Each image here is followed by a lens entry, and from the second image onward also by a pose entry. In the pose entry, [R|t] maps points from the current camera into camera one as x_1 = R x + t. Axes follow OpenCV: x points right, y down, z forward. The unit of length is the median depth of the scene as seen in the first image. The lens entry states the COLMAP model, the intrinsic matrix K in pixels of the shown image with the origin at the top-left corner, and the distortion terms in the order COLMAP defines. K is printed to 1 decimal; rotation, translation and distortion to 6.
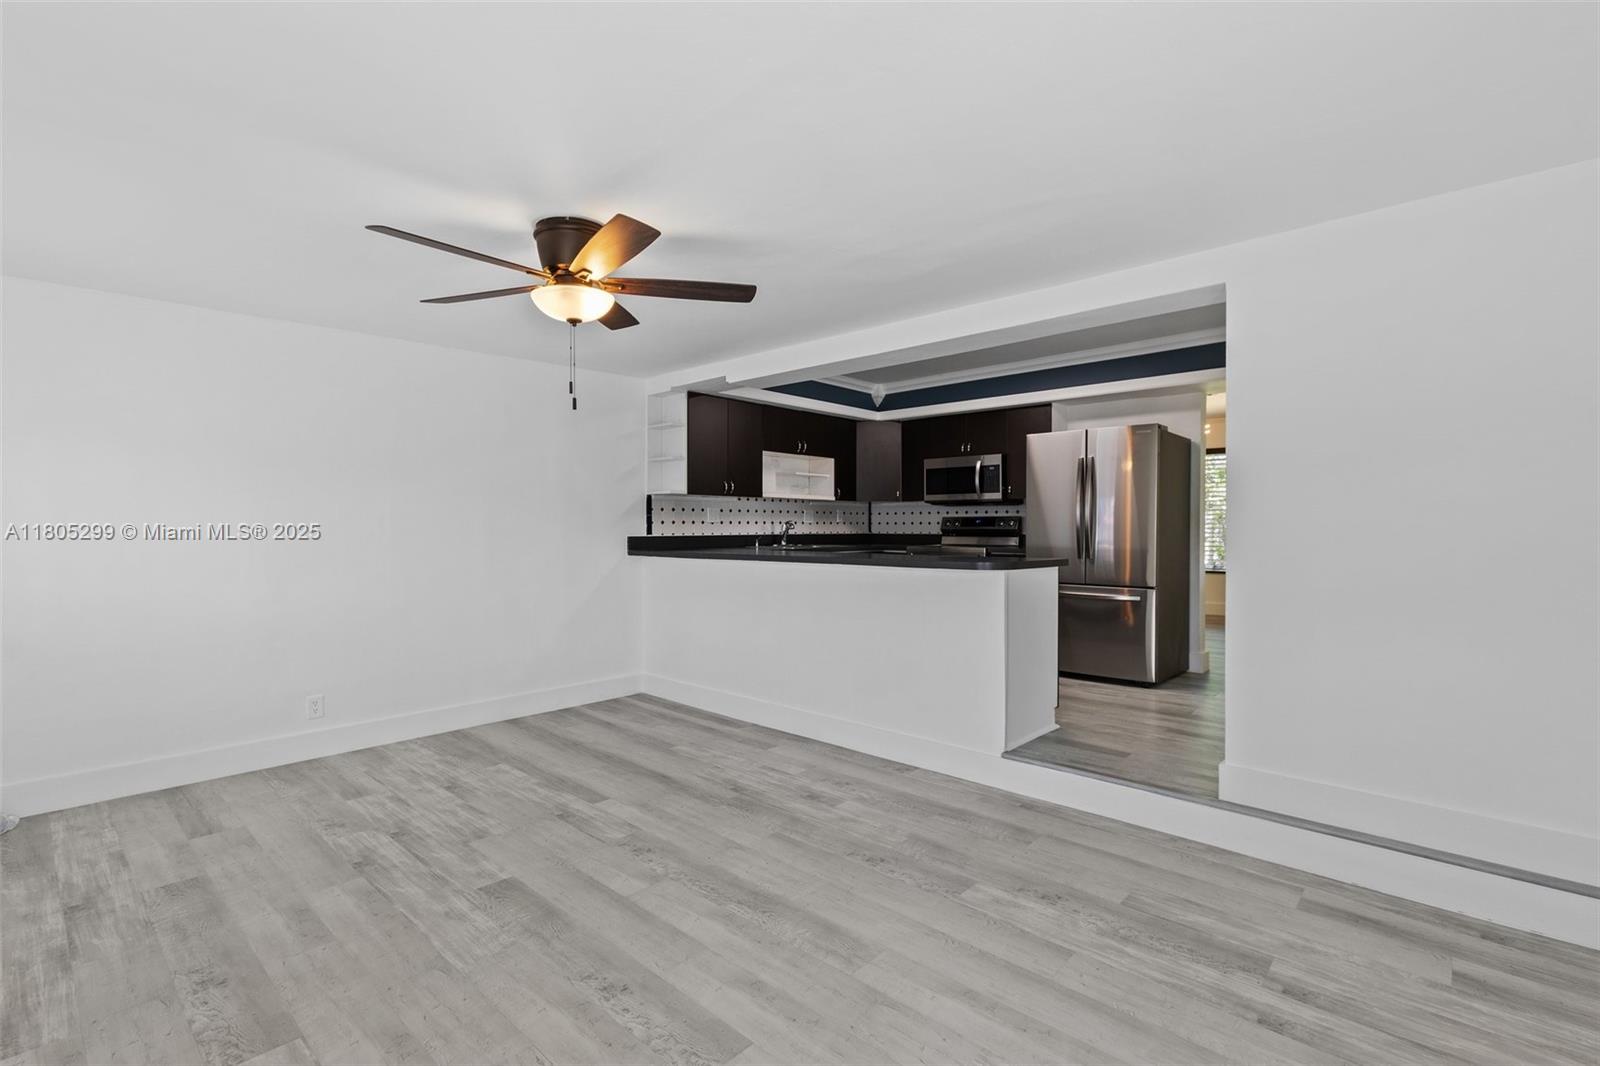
lens RADIAL K [[741.0, 0, 800.0], [0, 741.0, 533.0], [0, 0, 1]] dist [0.007933, -0.000832]
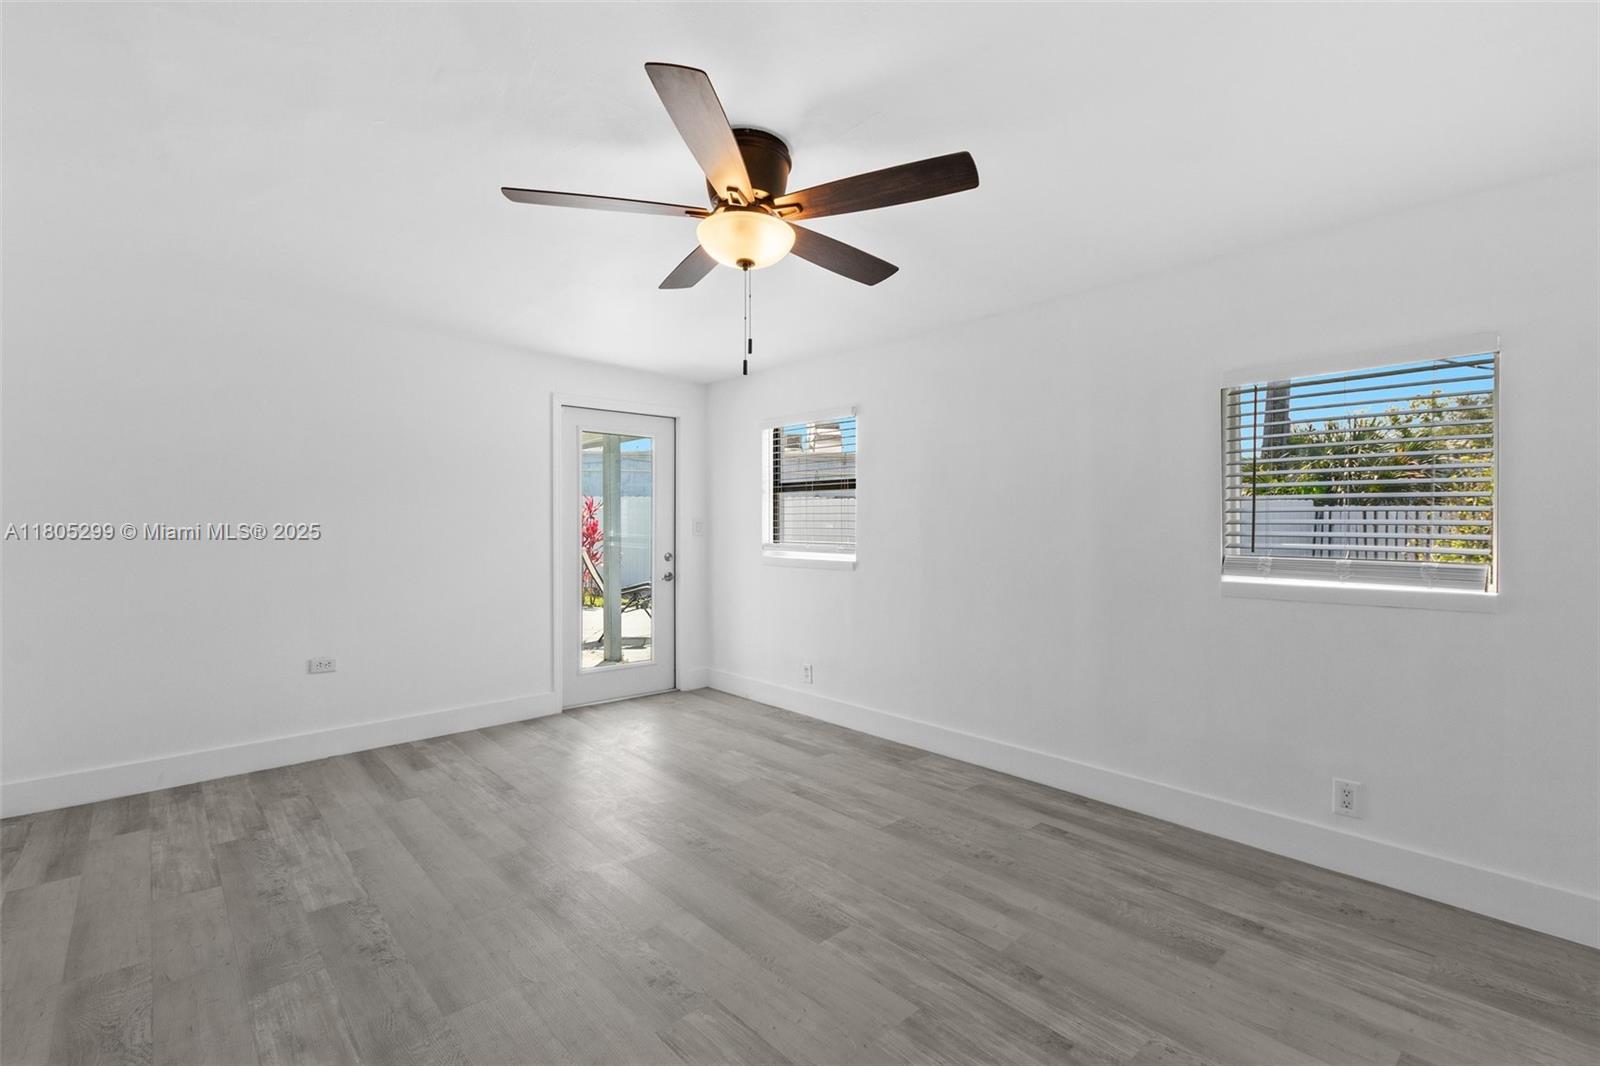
lens RADIAL K [[713.0, 0, 803.8], [0, 713.0, 559.3], [0, 0, 1]] dist [0.003955, -0.000089]
pose [[-0.996401, -0.005988, 0.084557, -0.222678], [-0.001097, 0.998329, 0.057776, -0.008083], [-0.084762, 0.057475, -0.994742, 0.908020]]
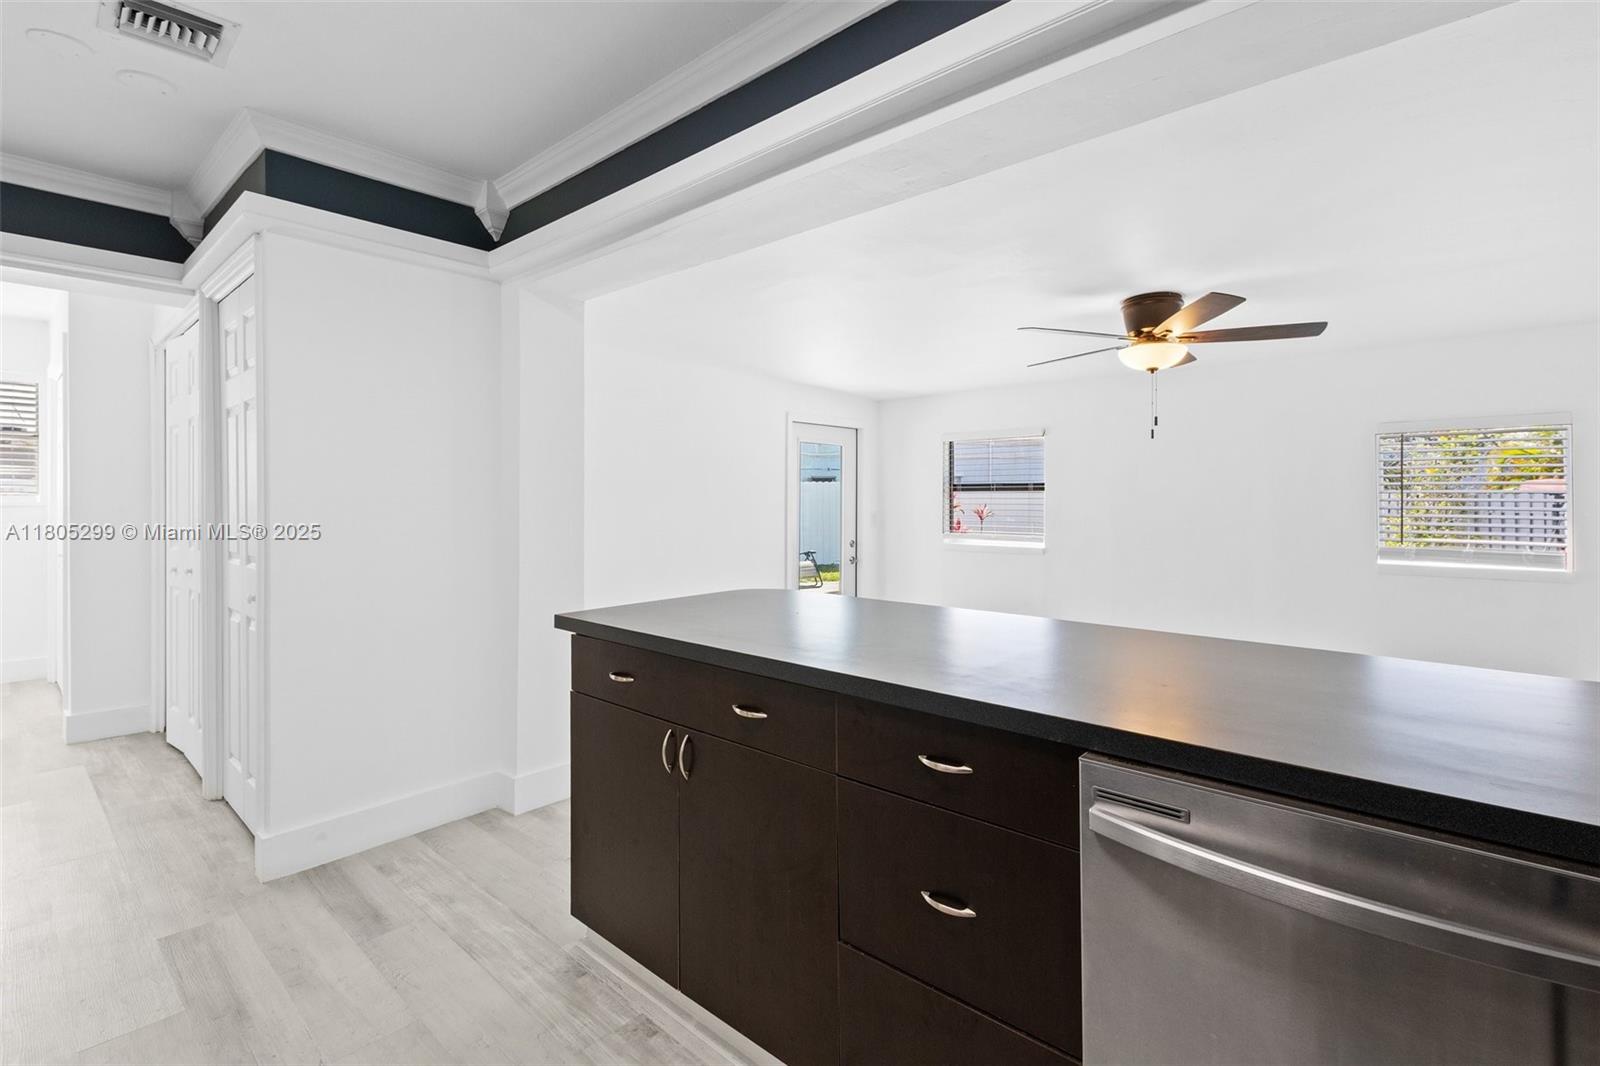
lens RADIAL K [[714.7, 0, 802.3], [0, 714.7, 500.7], [0, 0, 1]] dist [0.002401, -0.000021]
pose [[-0.999989, -0.003754, -0.002785, 0.154792], [-0.003768, 0.999981, 0.004846, -0.032076], [0.002766, 0.004856, -0.999984, 1.142630]]
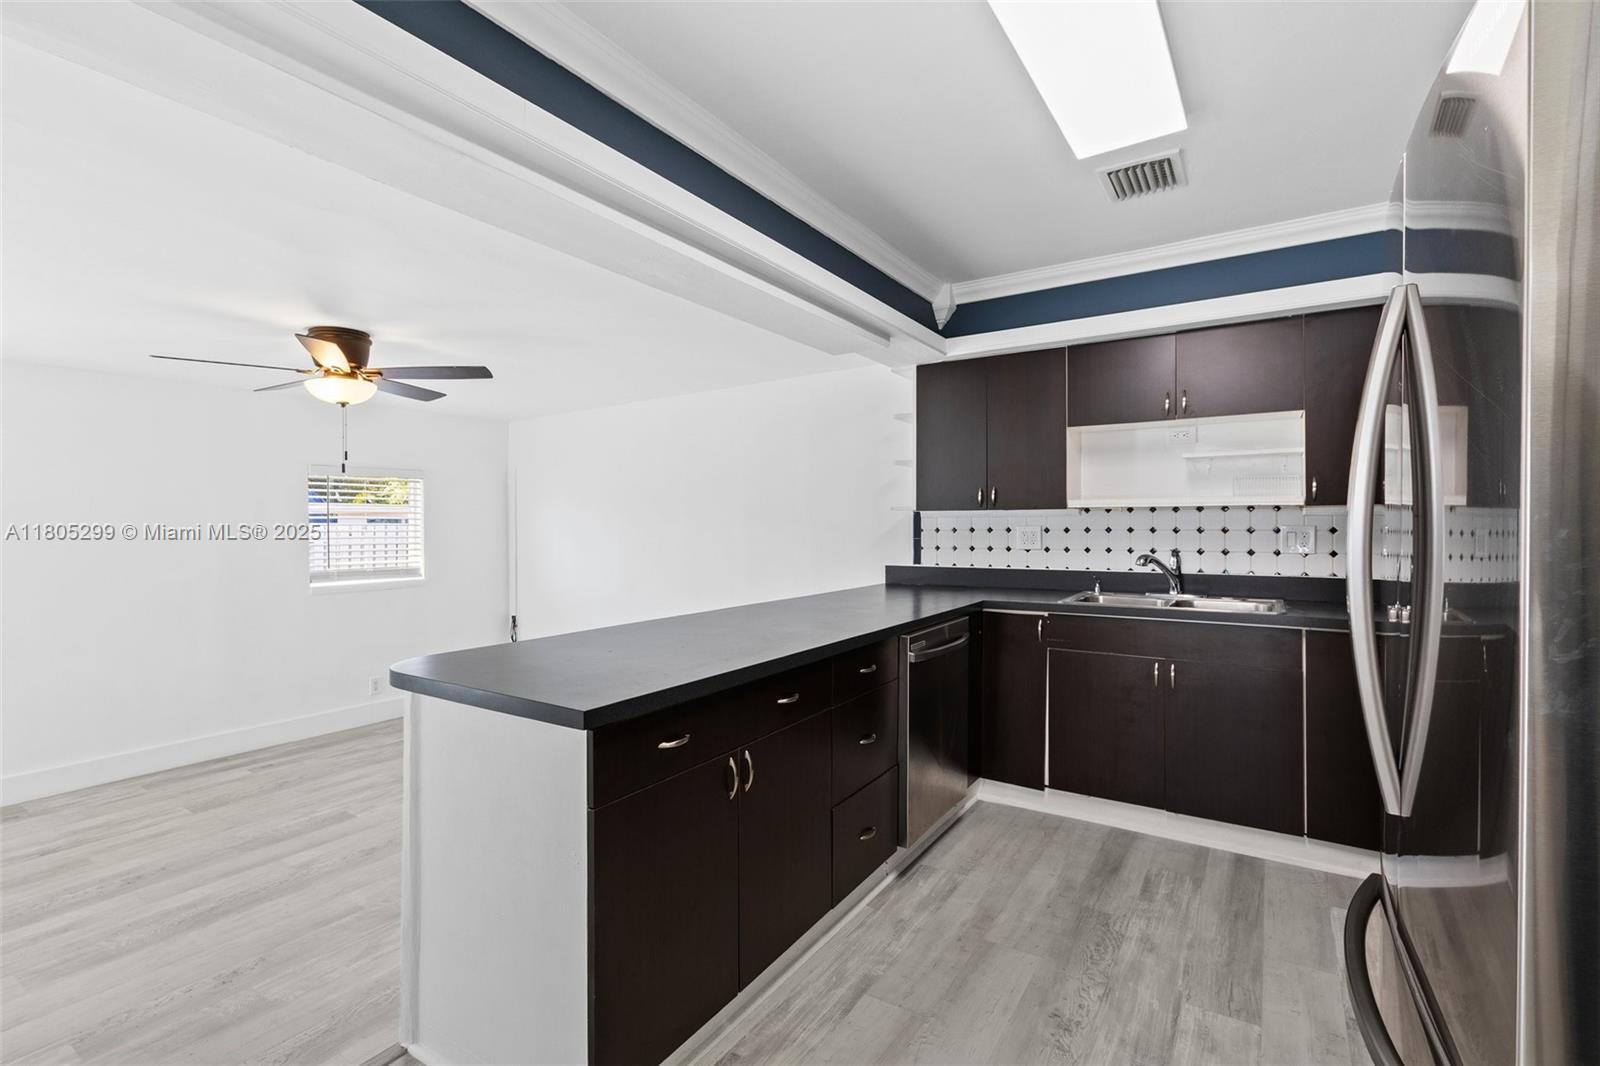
lens RADIAL K [[725.7, 0, 800.0], [0, 725.7, 533.0], [0, 0, 1]] dist [-0.009550, -0.000746]
pose [[0.172630, 0.008682, -0.984949, 0.543044], [-0.001592, 0.999962, 0.008536, -0.038227], [0.984986, 0.000094, 0.172637, 0.804633]]
